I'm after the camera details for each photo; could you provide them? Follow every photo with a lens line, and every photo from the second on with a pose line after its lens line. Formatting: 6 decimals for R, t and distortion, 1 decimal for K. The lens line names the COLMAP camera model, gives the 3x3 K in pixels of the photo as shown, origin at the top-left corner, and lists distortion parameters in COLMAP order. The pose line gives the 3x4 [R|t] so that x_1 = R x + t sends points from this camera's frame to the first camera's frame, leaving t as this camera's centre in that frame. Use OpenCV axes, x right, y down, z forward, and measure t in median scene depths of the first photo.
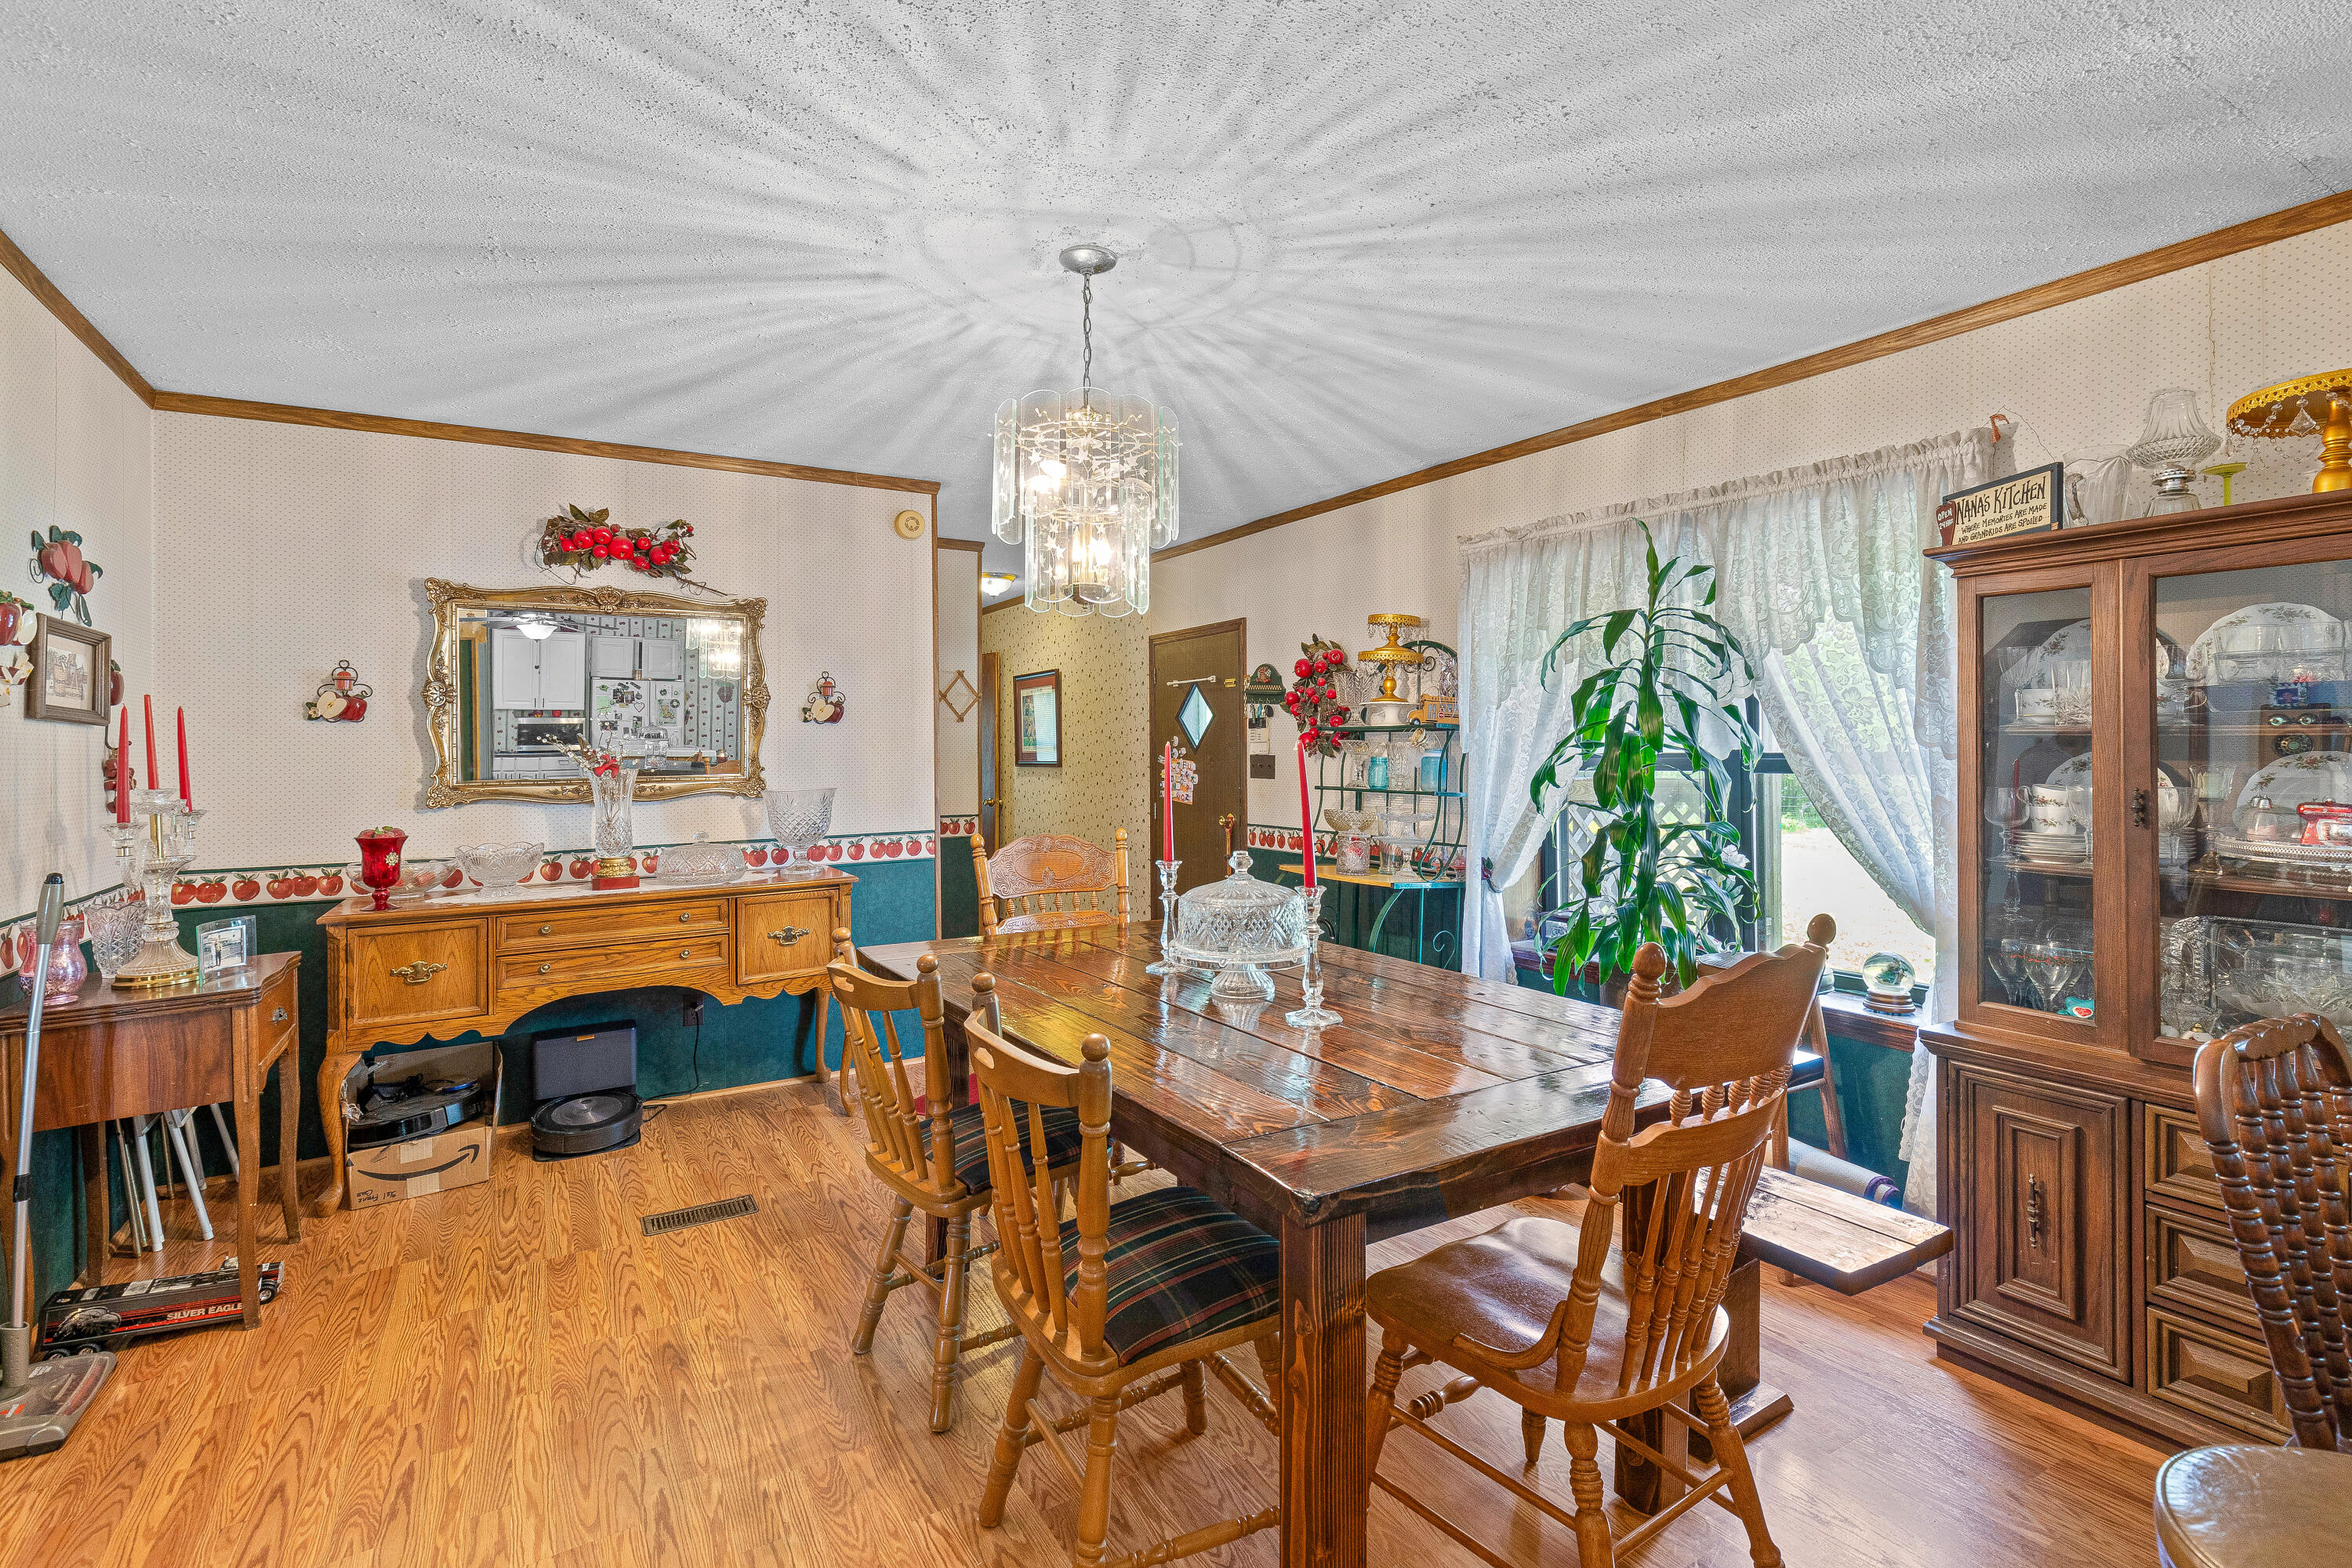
lens RADIAL K [[1090.0, 0, 1177.6], [0, 1090.0, 716.4], [0, 0, 1]] dist [0.016455, -0.007945]
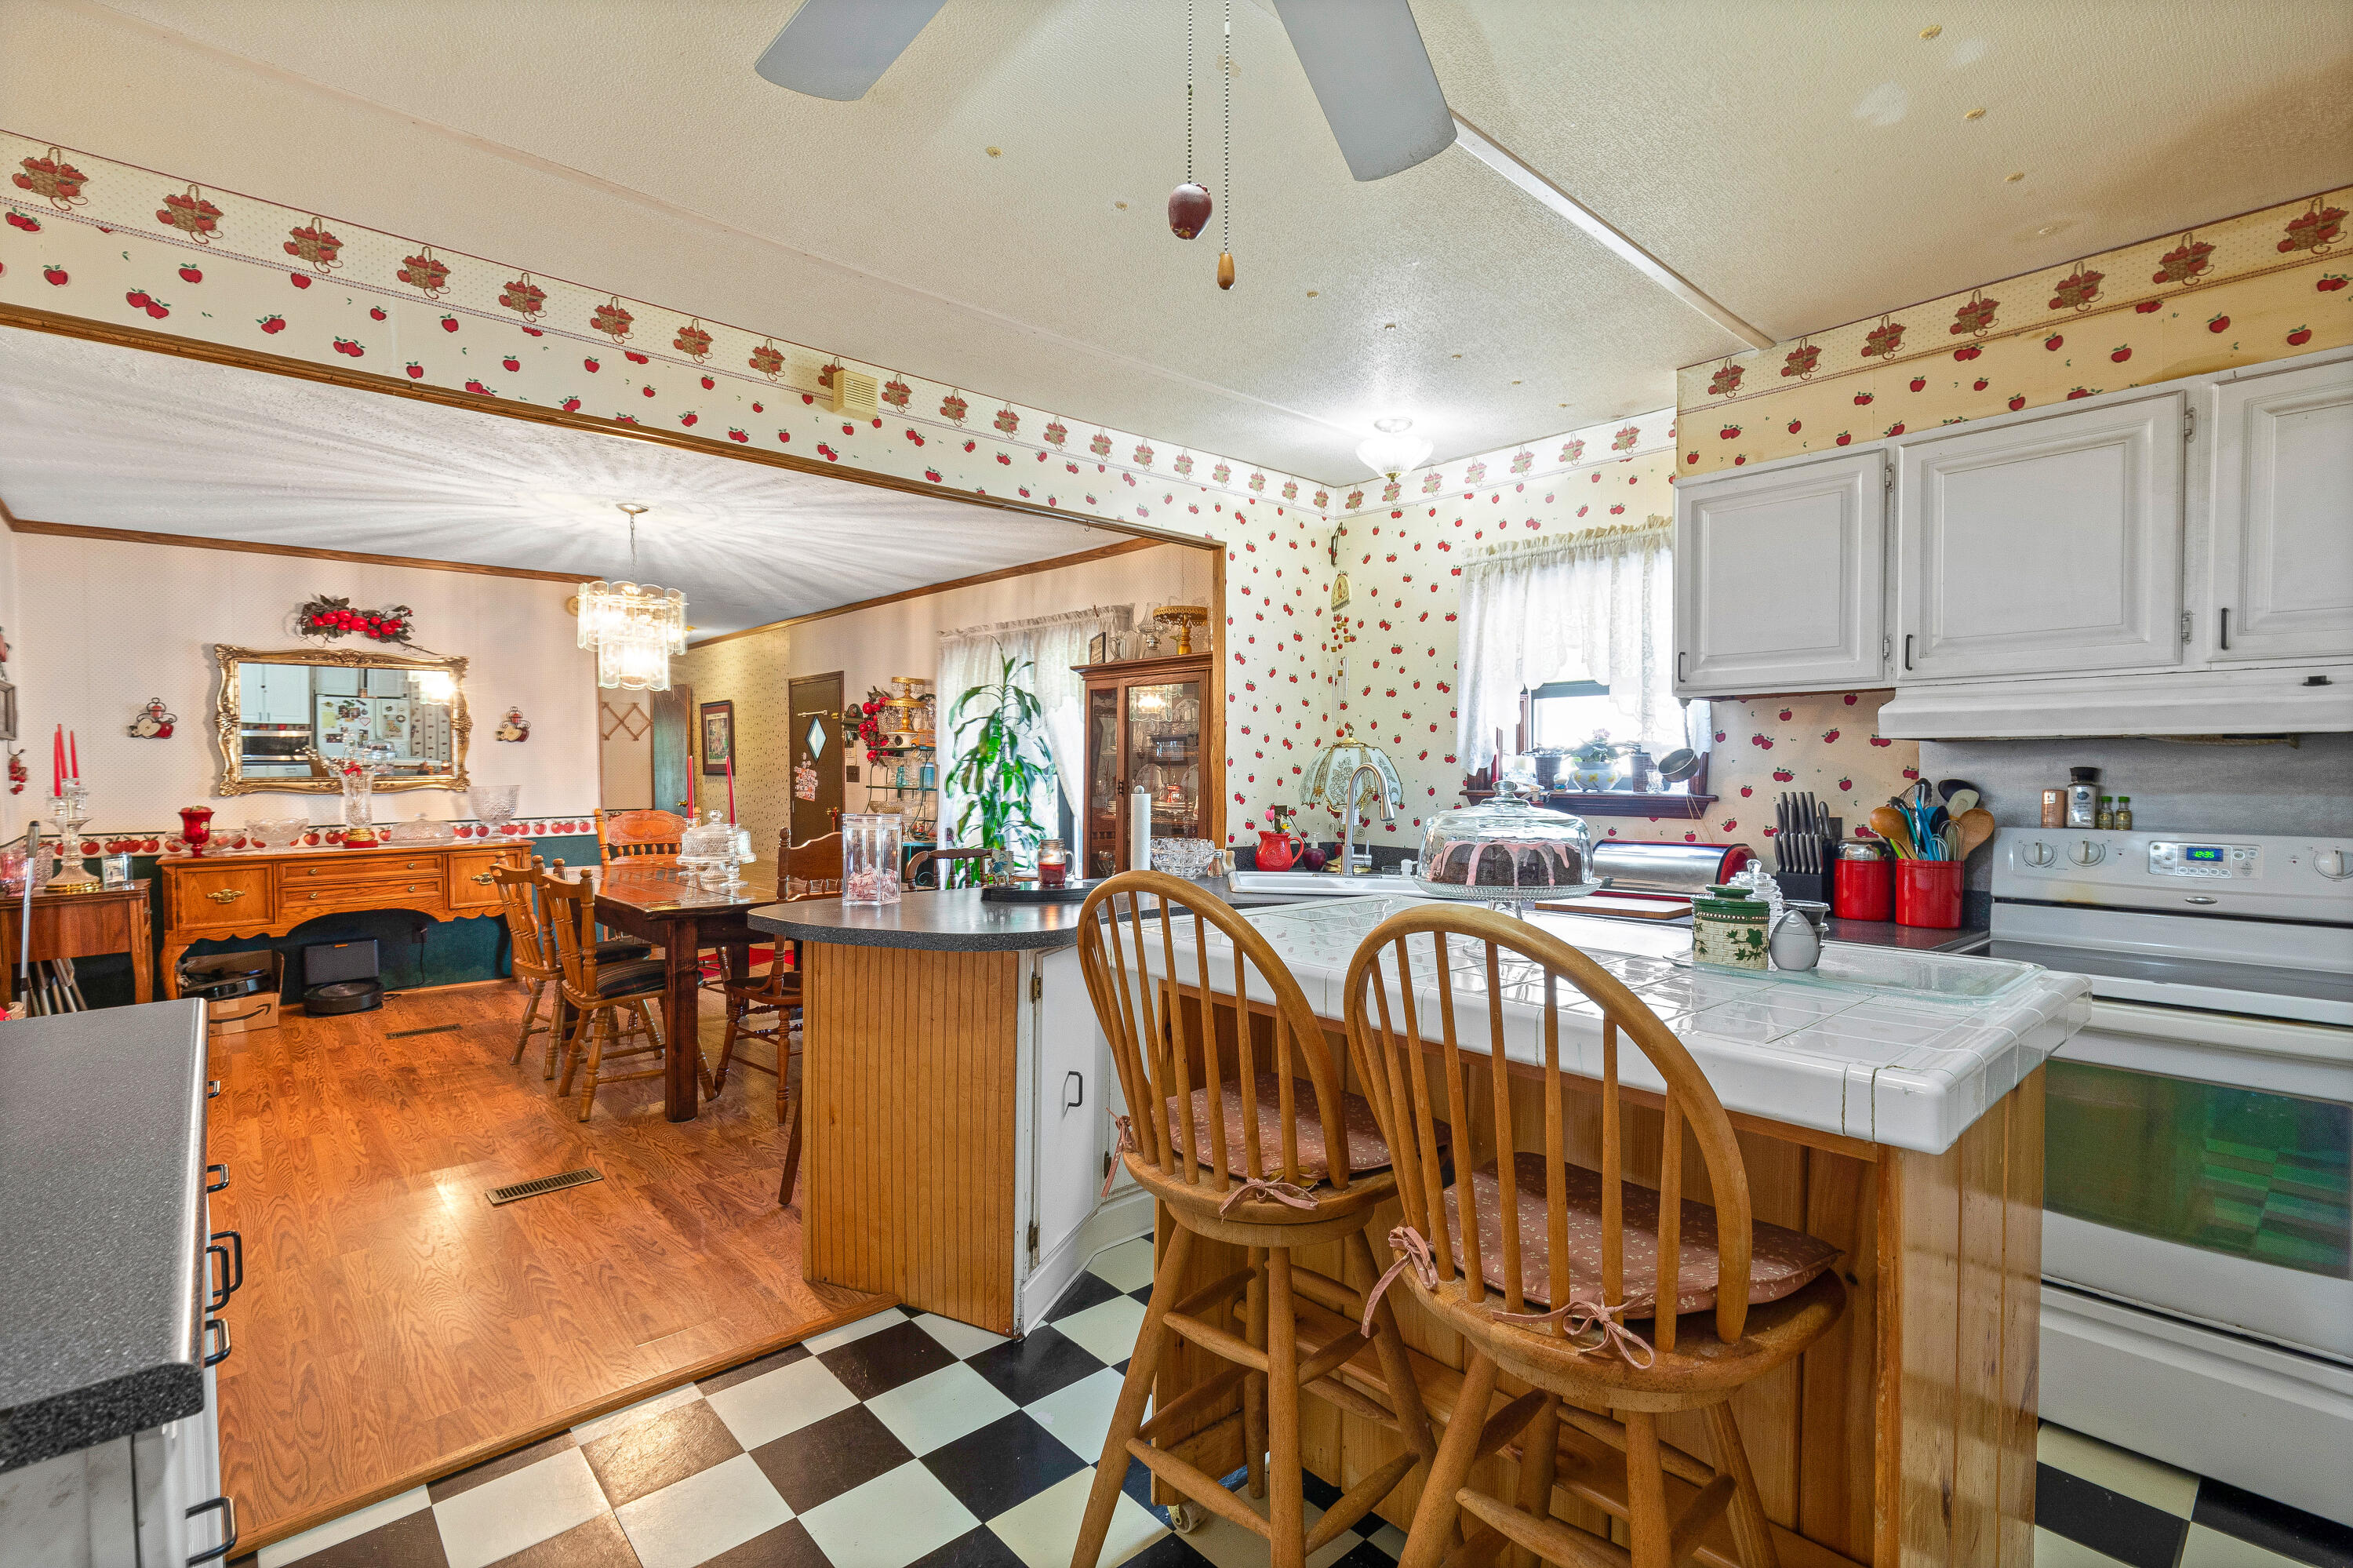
lens RADIAL K [[1083.1, 0, 1176.5], [0, 1083.1, 784.0], [0, 0, 1]] dist [0.003367, 0.000690]
pose [[0.982102, 0.003045, 0.188326, 0.314571], [-0.011874, 0.998881, 0.045770, -0.016439], [-0.187976, -0.047187, 0.981039, -0.684695]]
